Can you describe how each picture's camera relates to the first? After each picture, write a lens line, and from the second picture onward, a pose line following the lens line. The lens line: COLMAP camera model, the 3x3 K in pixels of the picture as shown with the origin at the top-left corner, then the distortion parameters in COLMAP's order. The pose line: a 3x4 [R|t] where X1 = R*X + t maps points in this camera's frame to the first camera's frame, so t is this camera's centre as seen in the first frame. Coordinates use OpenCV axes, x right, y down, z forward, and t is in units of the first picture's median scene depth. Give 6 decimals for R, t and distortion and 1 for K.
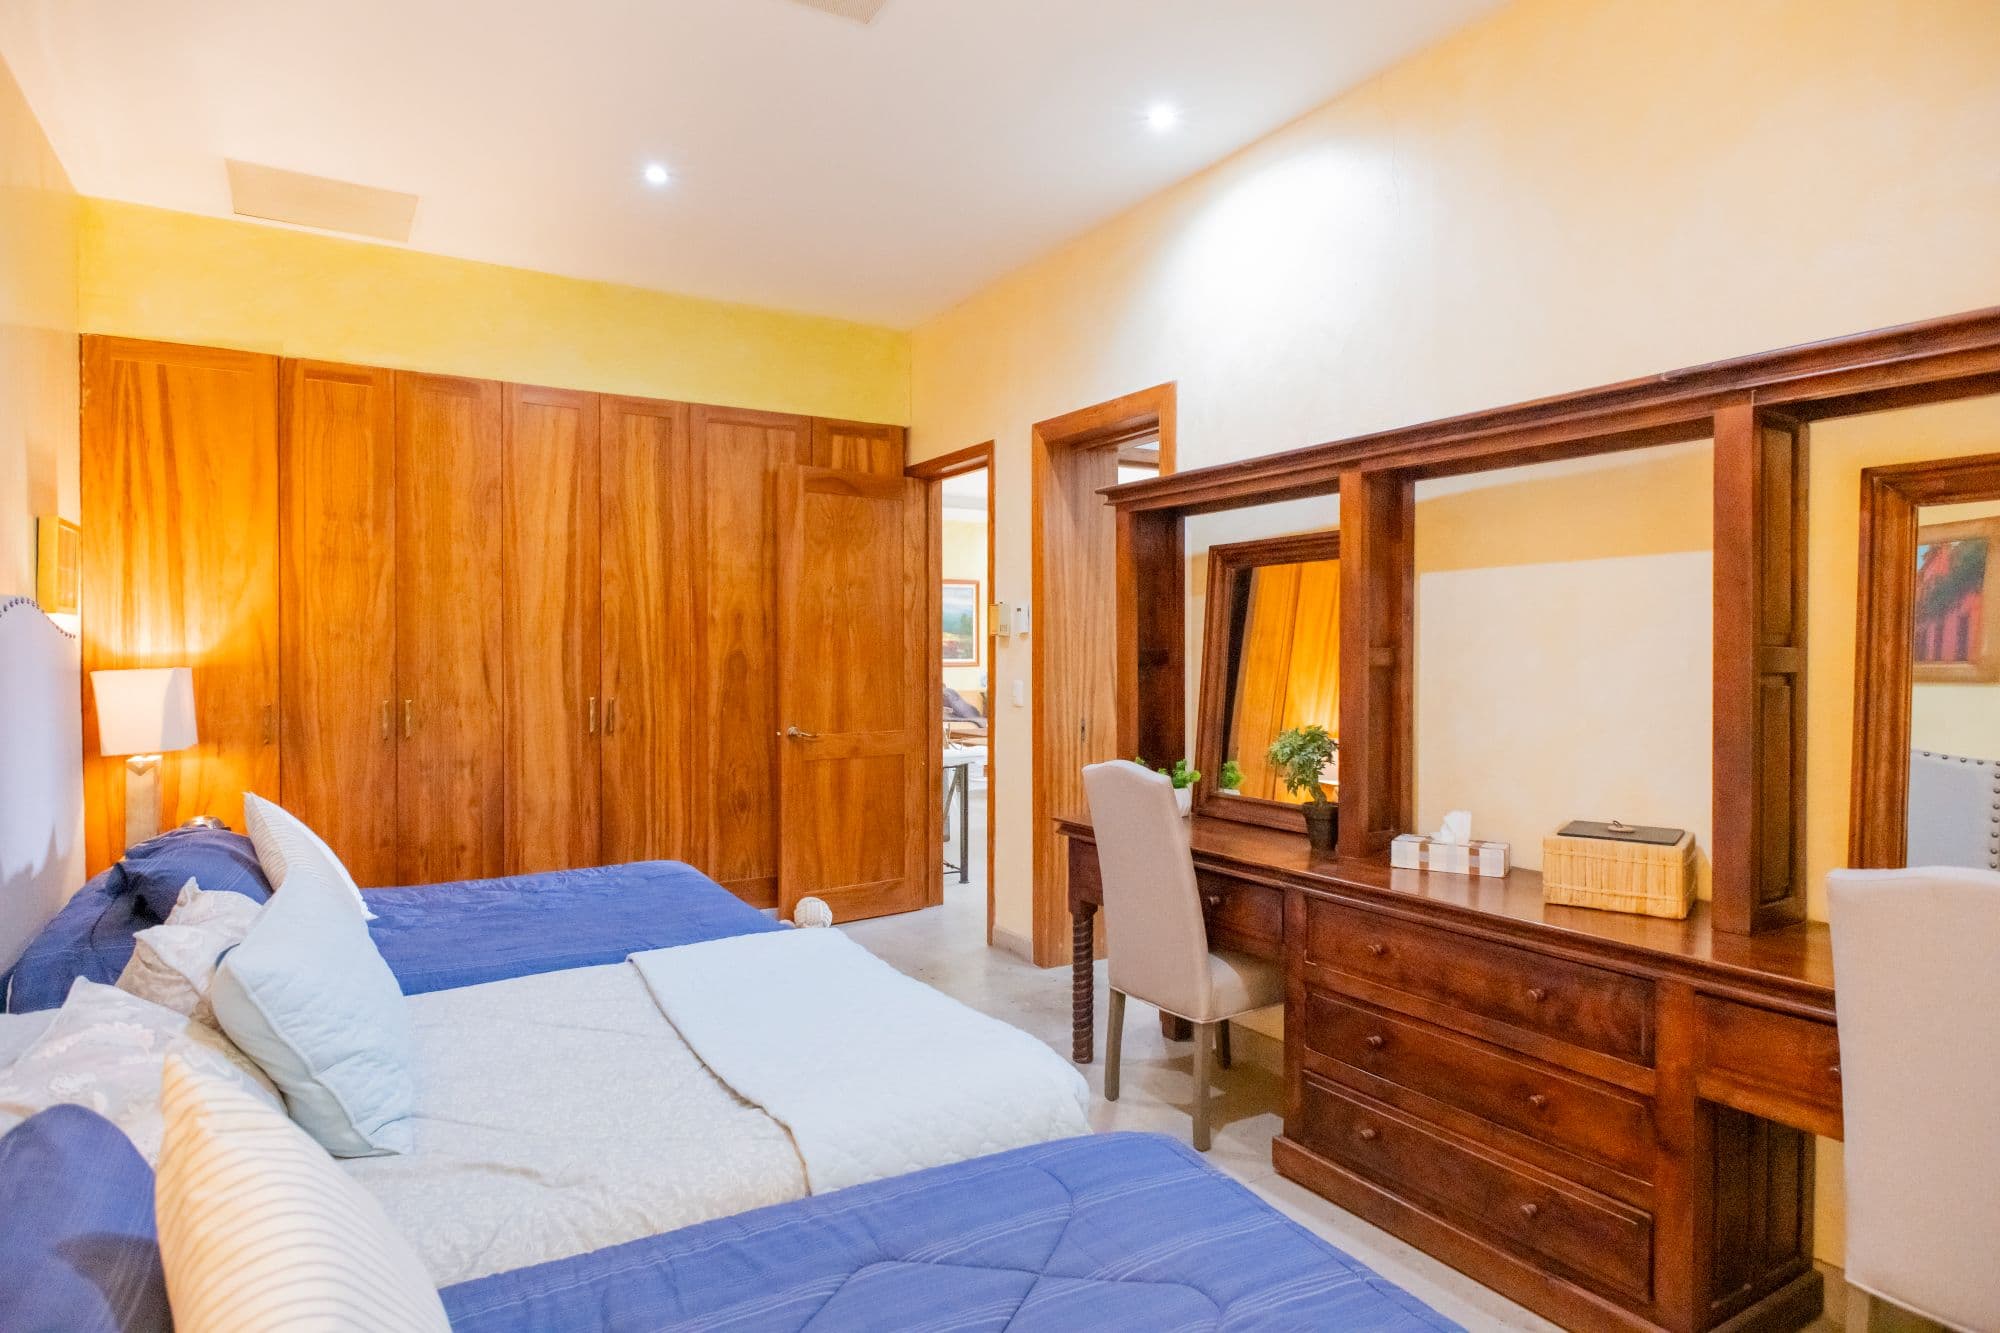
lens RADIAL K [[1127.3, 0, 999.3], [0, 1127.3, 668.4], [0, 0, 1]] dist [-0.000501, -0.002220]
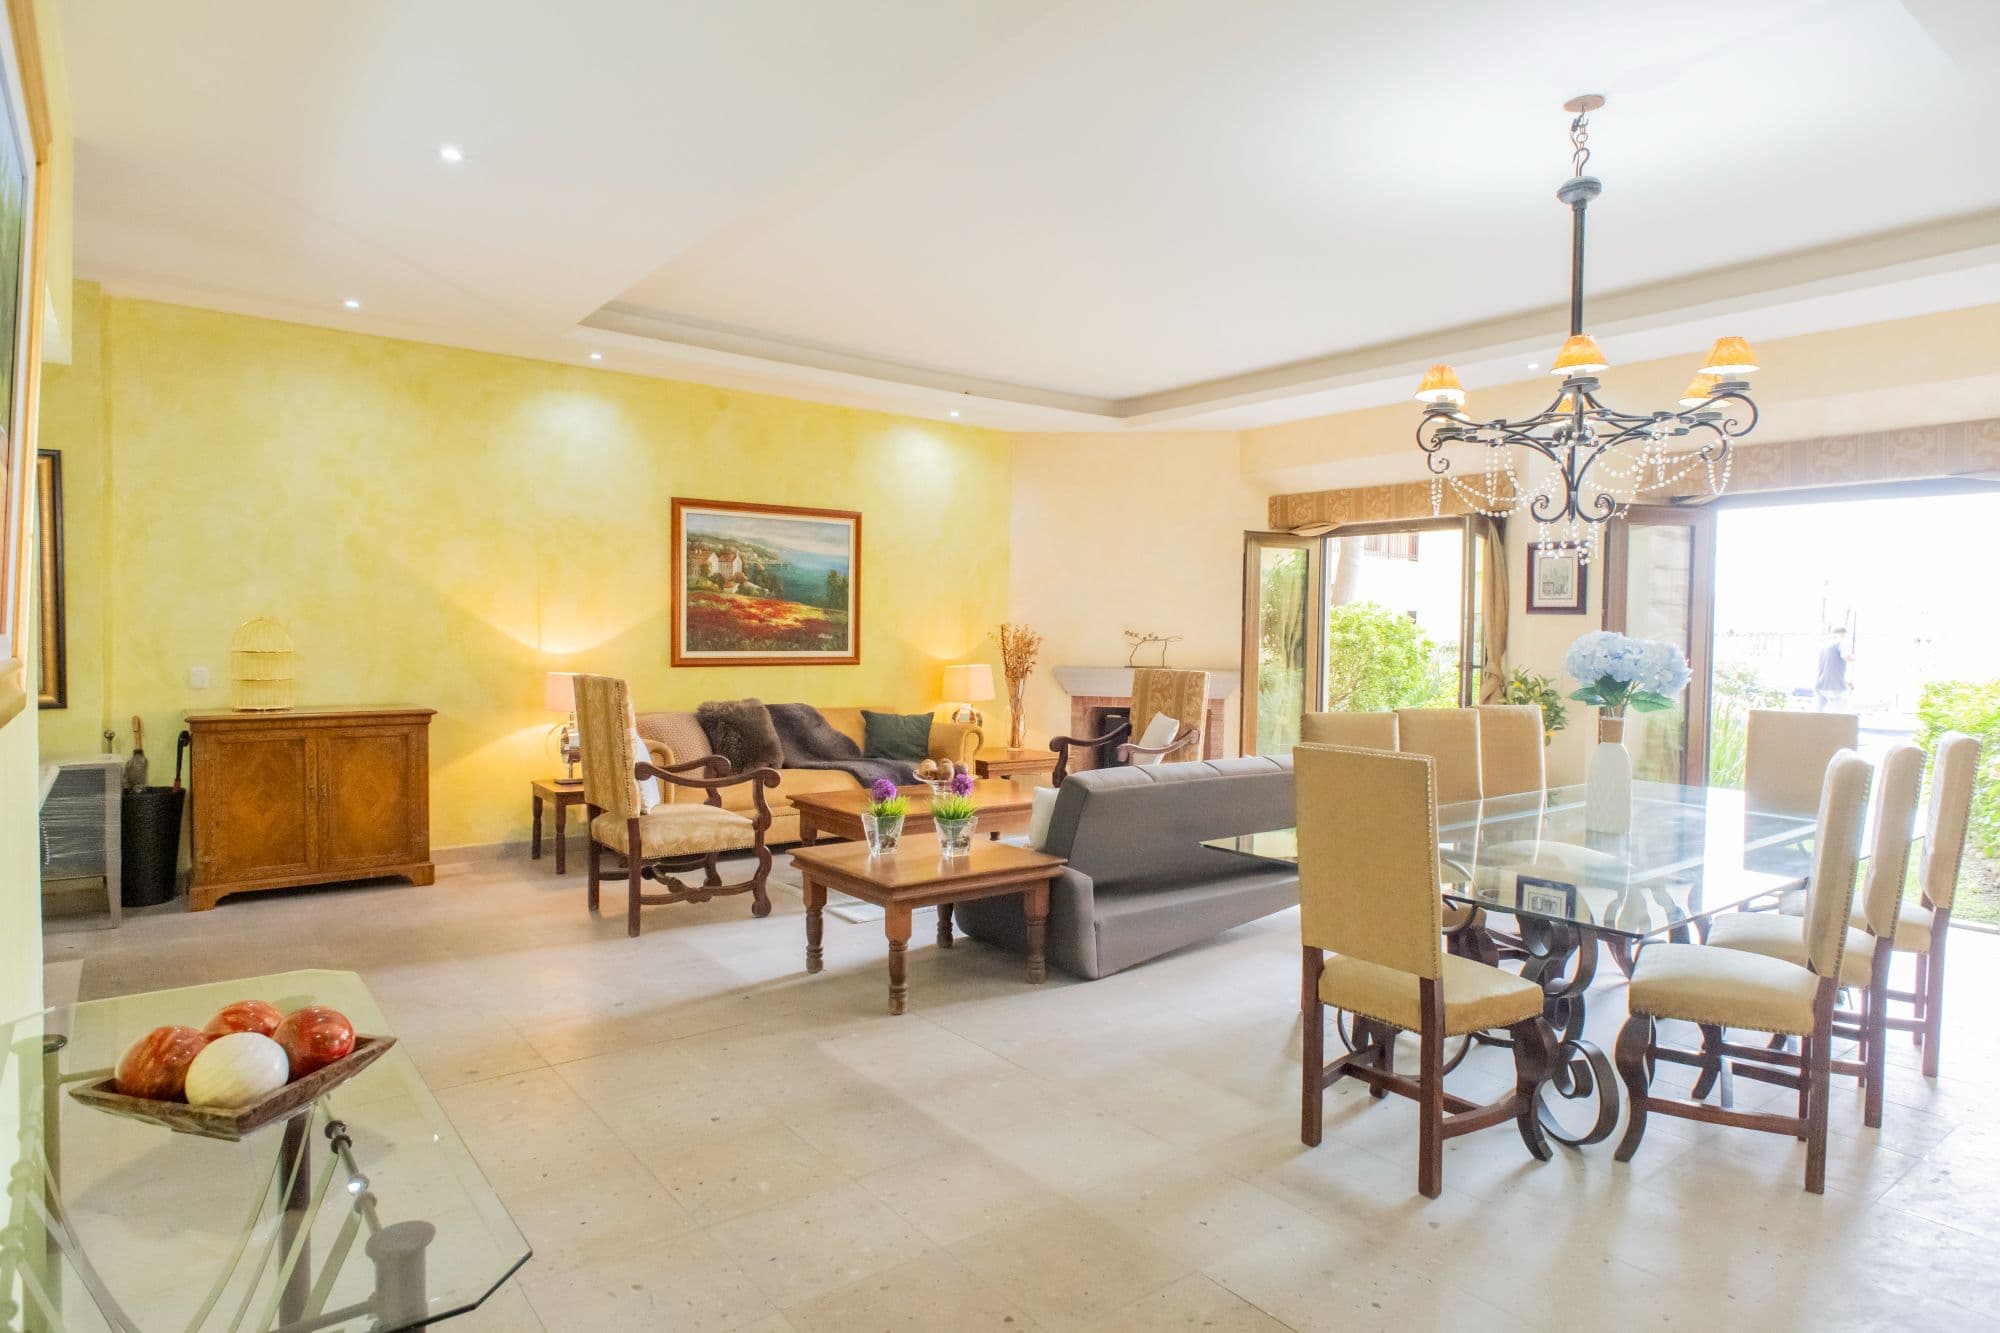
lens RADIAL K [[1127.3, 0, 1002.2], [0, 1127.3, 667.7], [0, 0, 1]] dist [-0.000501, -0.002220]
pose [[0.993382, 0.013156, 0.114104, -0.011255], [-0.014455, 0.999840, 0.010567, -0.007257], [-0.113946, -0.012147, 0.993413, 0.442250]]
